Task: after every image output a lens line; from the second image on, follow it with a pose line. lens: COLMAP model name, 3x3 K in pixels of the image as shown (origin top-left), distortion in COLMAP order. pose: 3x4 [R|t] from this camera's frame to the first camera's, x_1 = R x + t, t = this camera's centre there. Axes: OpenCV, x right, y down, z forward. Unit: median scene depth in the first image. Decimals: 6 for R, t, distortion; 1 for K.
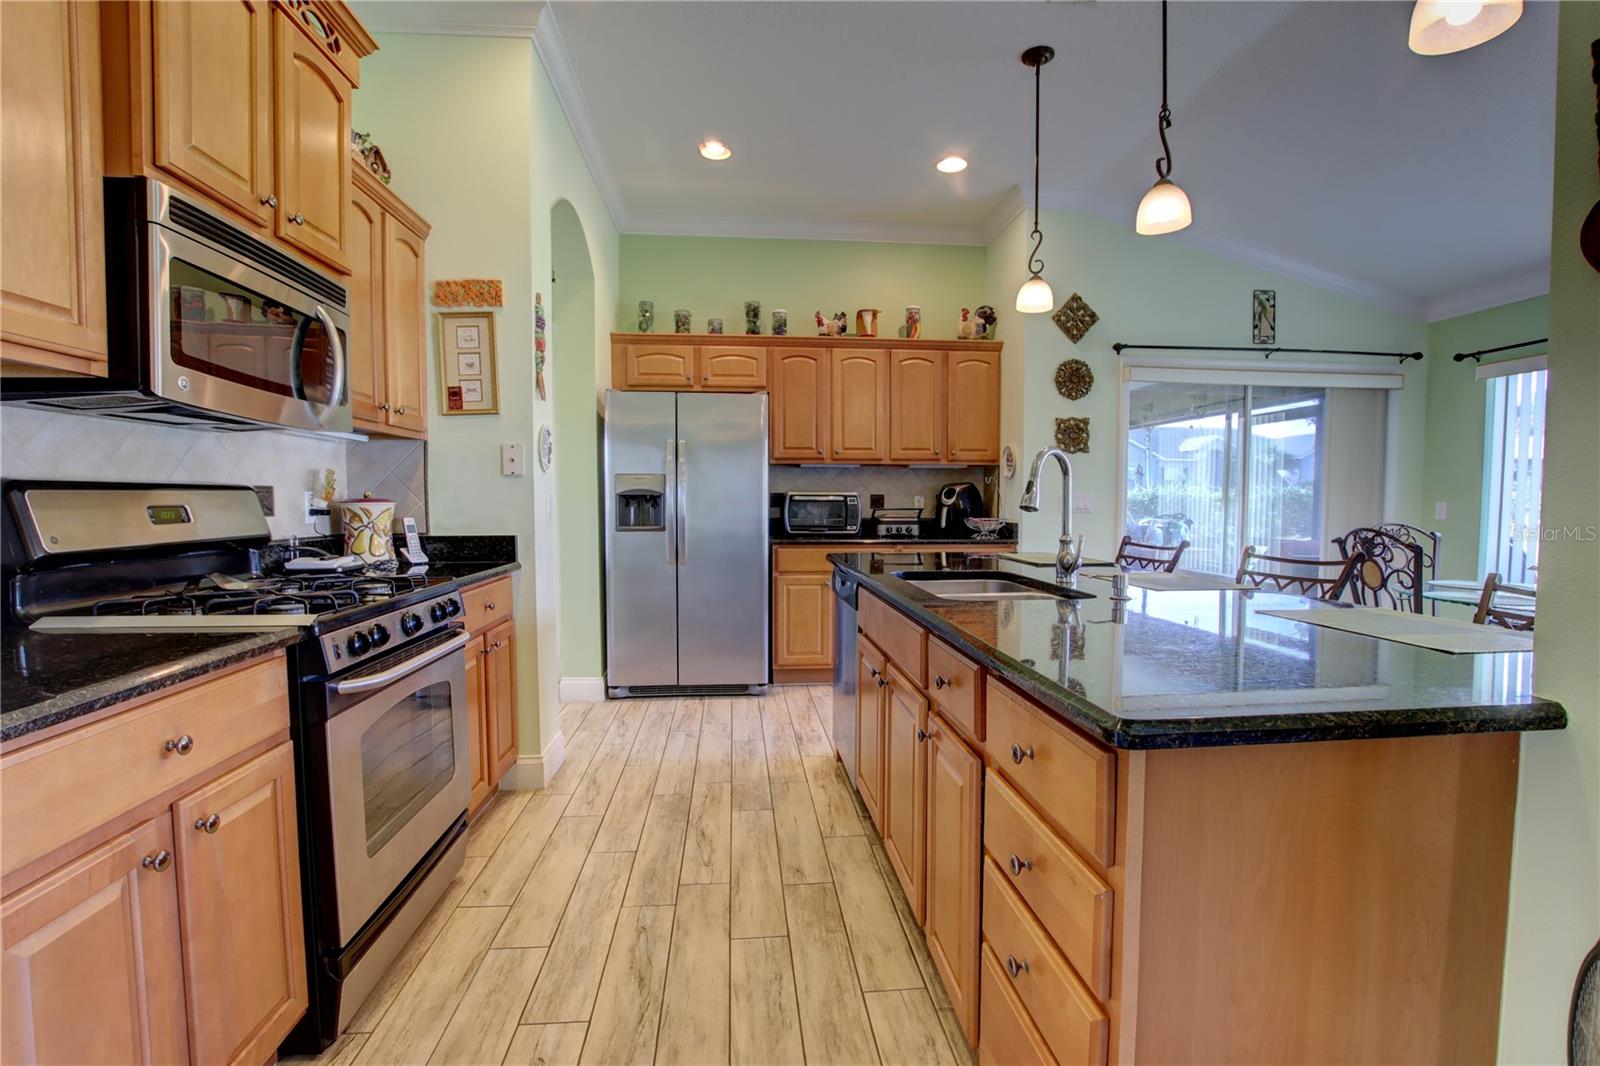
lens RADIAL K [[739.0, 0, 808.5], [0, 739.0, 536.0], [0, 0, 1]] dist [-0.035206, 0.003935]
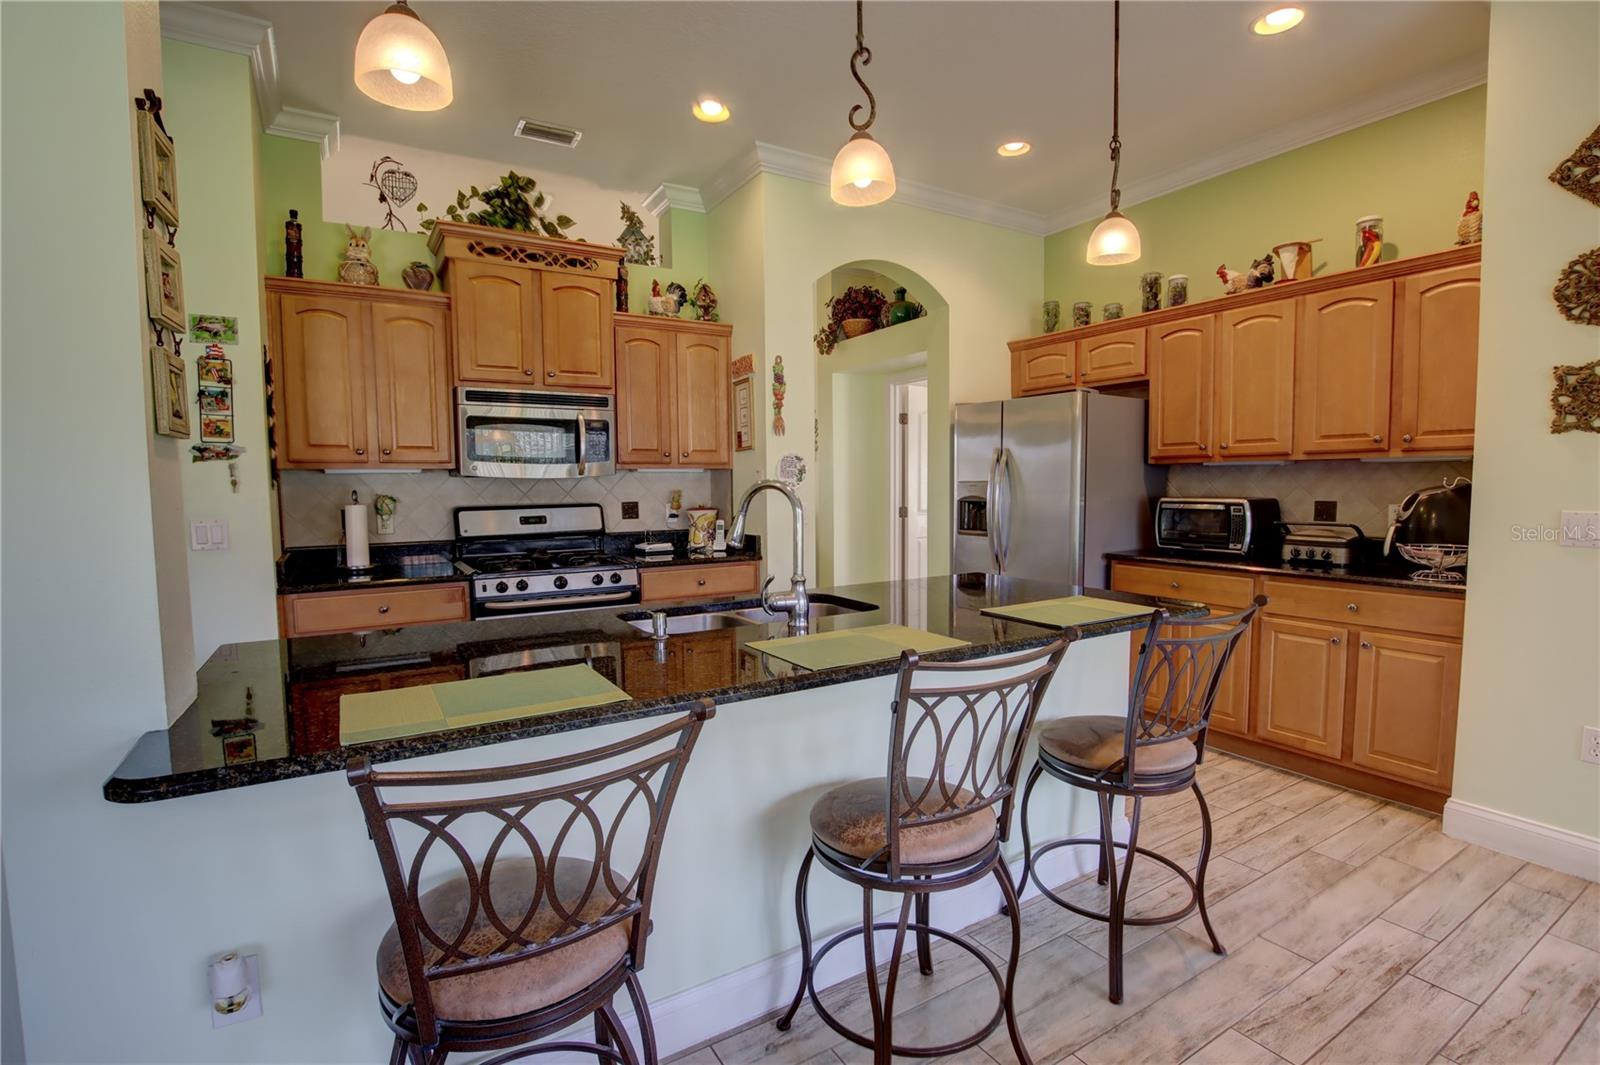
lens RADIAL K [[742.3, 0, 801.2], [0, 742.3, 540.6], [0, 0, 1]] dist [-0.030640, 0.002326]
pose [[0.440761, 0.063238, -0.895394, 0.568313], [-0.034263, 0.997974, 0.053617, -0.044390], [0.896970, 0.007046, 0.442035, 0.284175]]
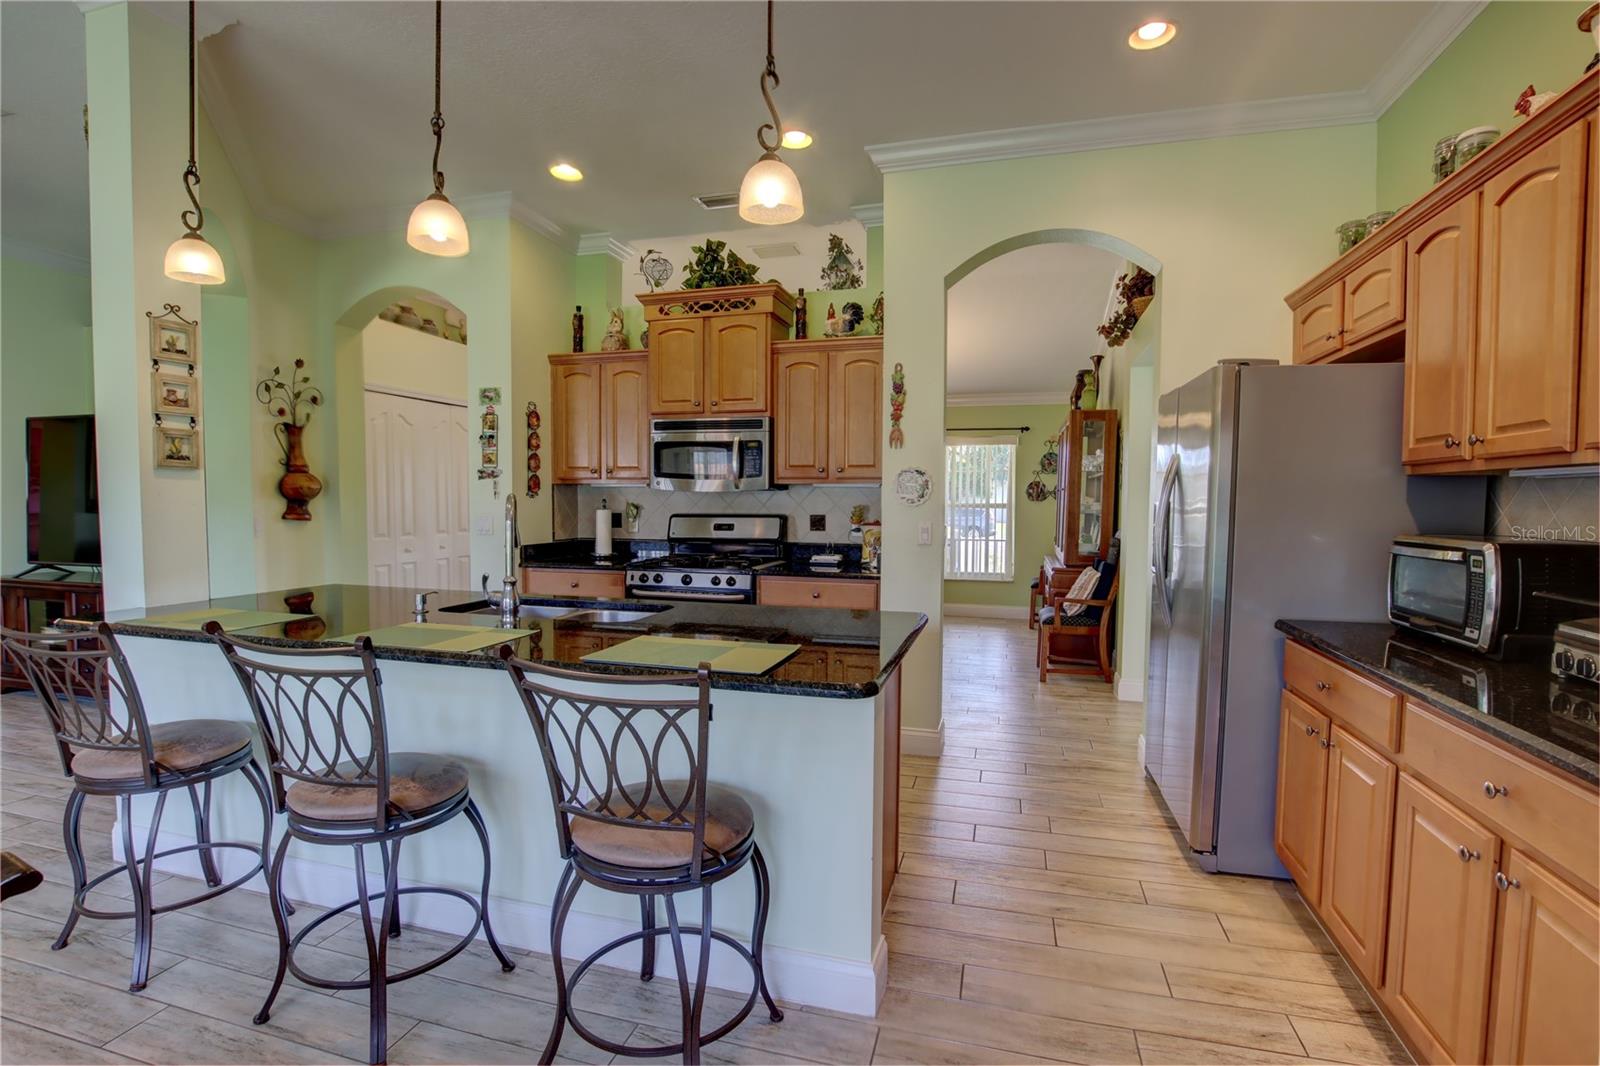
lens RADIAL K [[742.3, 0, 806.7], [0, 742.3, 538.4], [0, 0, 1]] dist [-0.030640, 0.002326]
pose [[-0.357528, 0.044993, -0.932818, 0.569407], [-0.053436, 0.996217, 0.068531, -0.071912], [0.932372, 0.074348, -0.353771, 0.852485]]
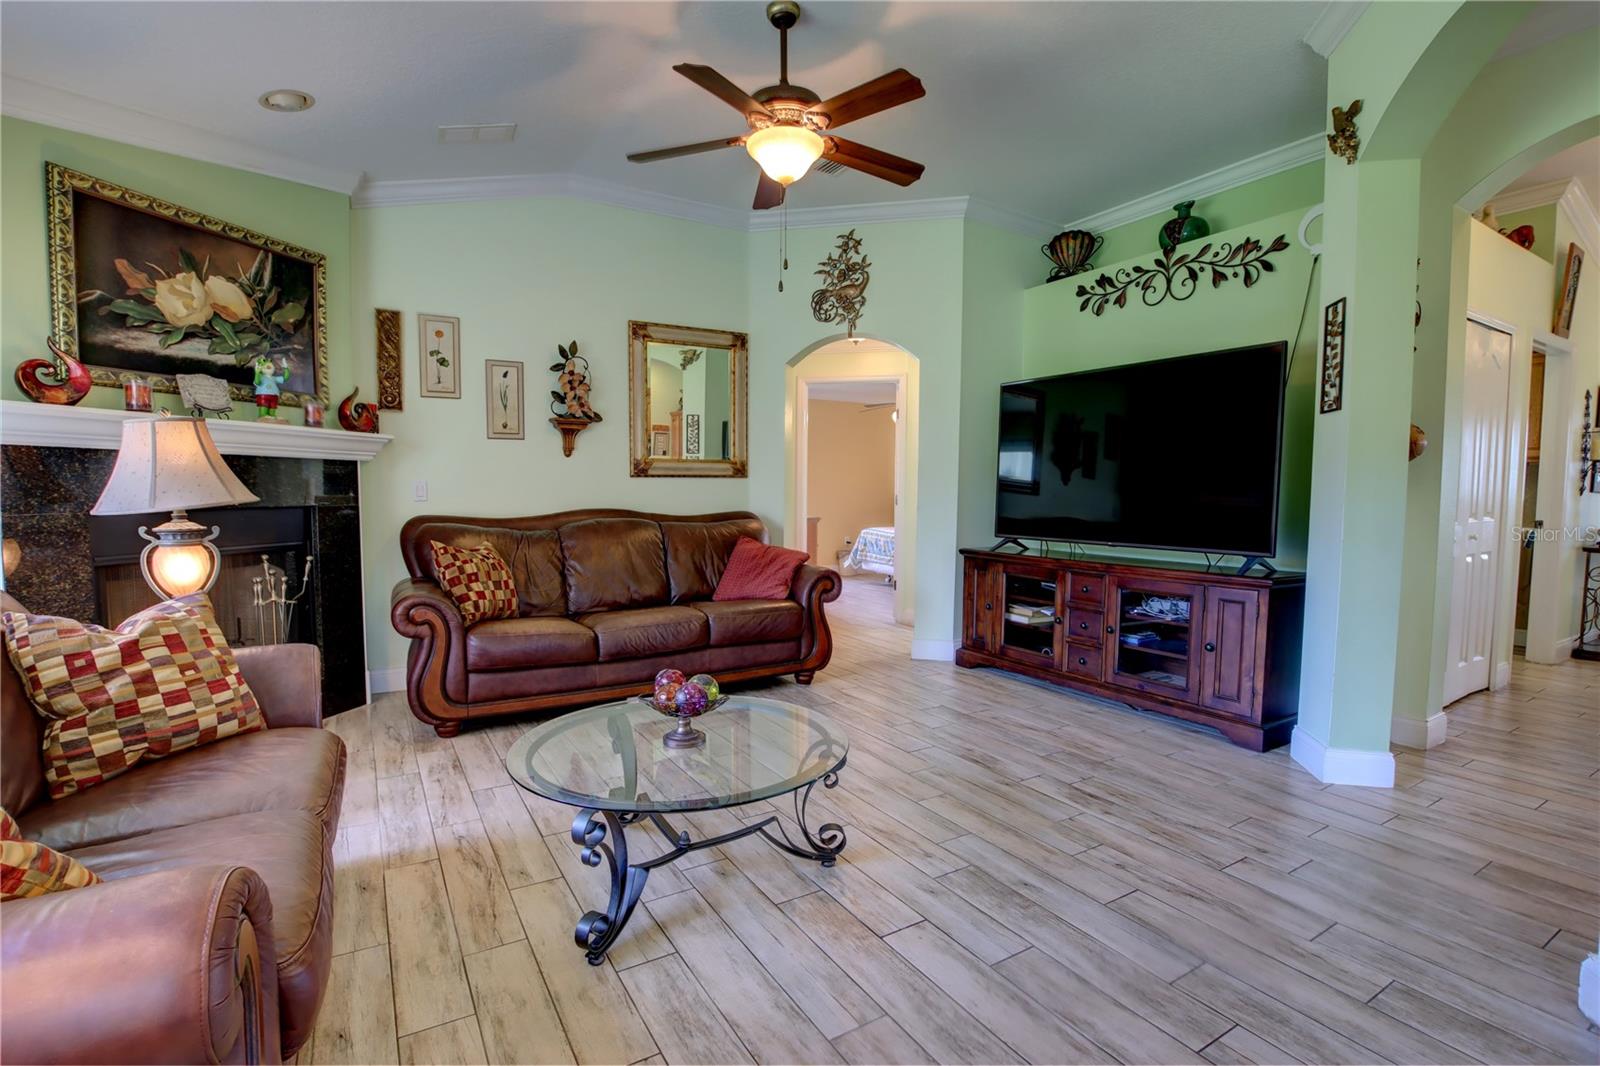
lens RADIAL K [[739.0, 0, 796.0], [0, 739.0, 539.9], [0, 0, 1]] dist [-0.035206, 0.003935]
pose [[-0.900172, 0.023659, -0.434891, 0.699493], [-0.028701, 0.993131, 0.113437, -0.007166], [0.434588, 0.114595, -0.893309, 0.225019]]
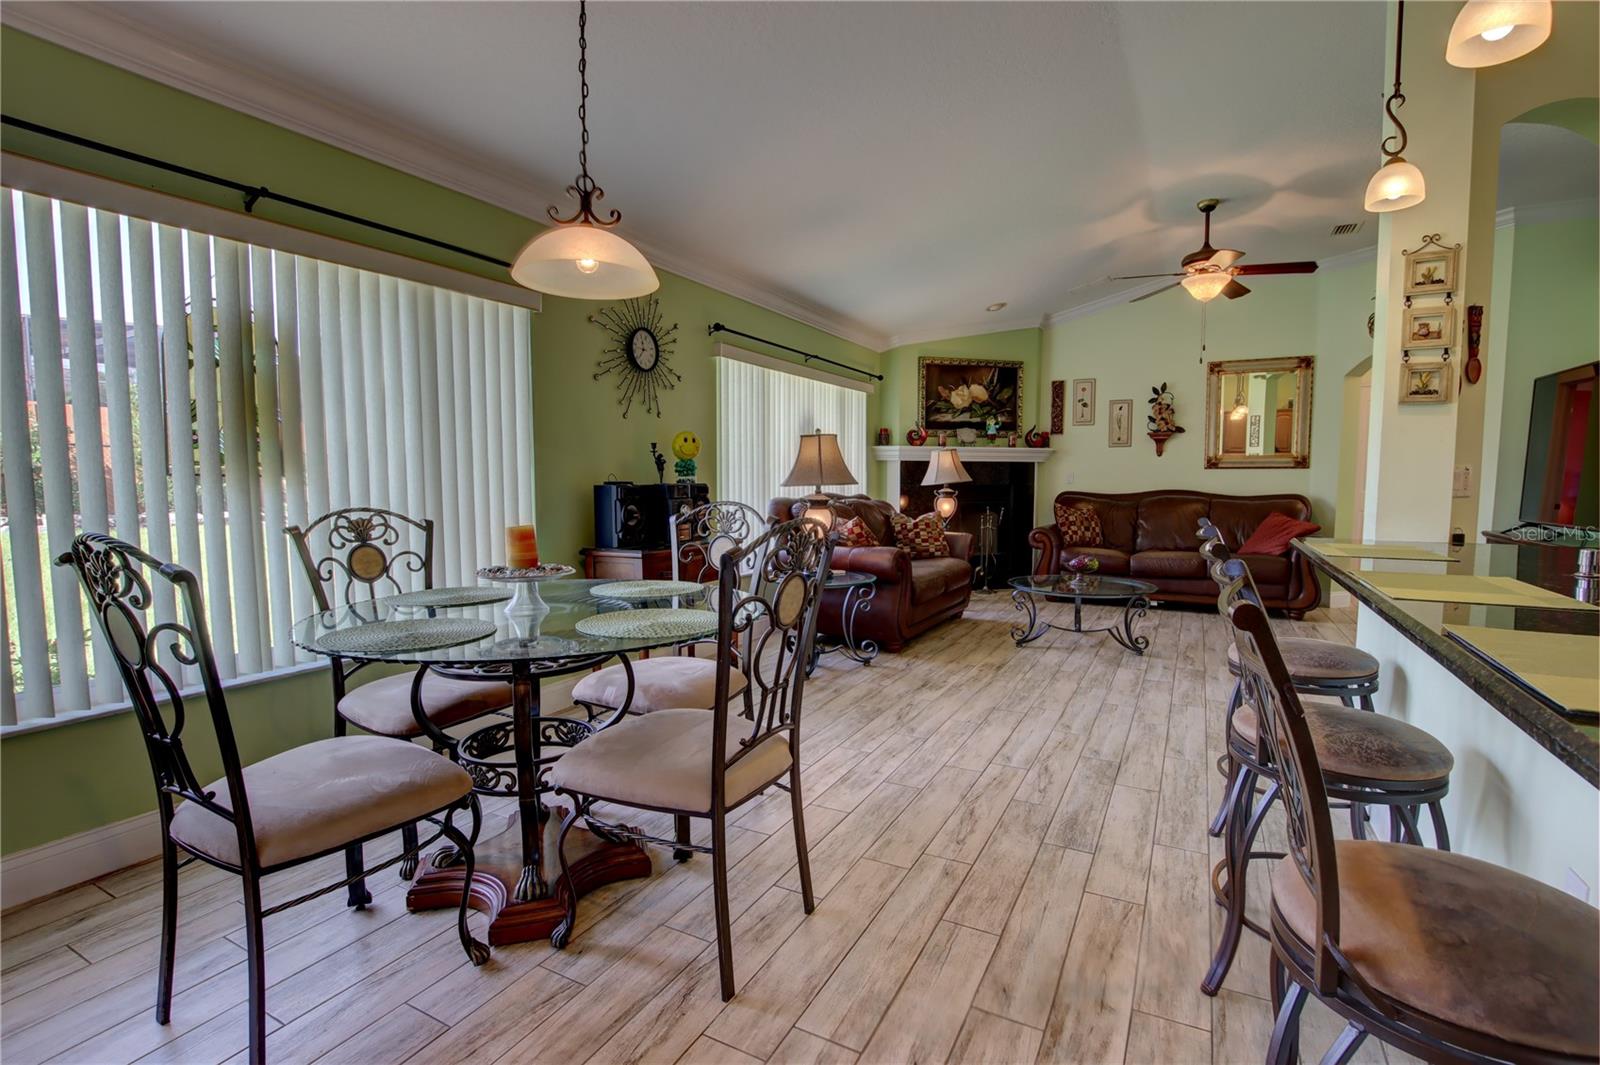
lens RADIAL K [[742.3, 0, 802.7], [0, 742.3, 535.3], [0, 0, 1]] dist [-0.030640, 0.002326]
pose [[-0.832242, -0.047296, 0.552391, 0.299502], [0.025206, 0.992096, 0.122920, -0.041963], [-0.553839, 0.116223, -0.824472, 0.919952]]
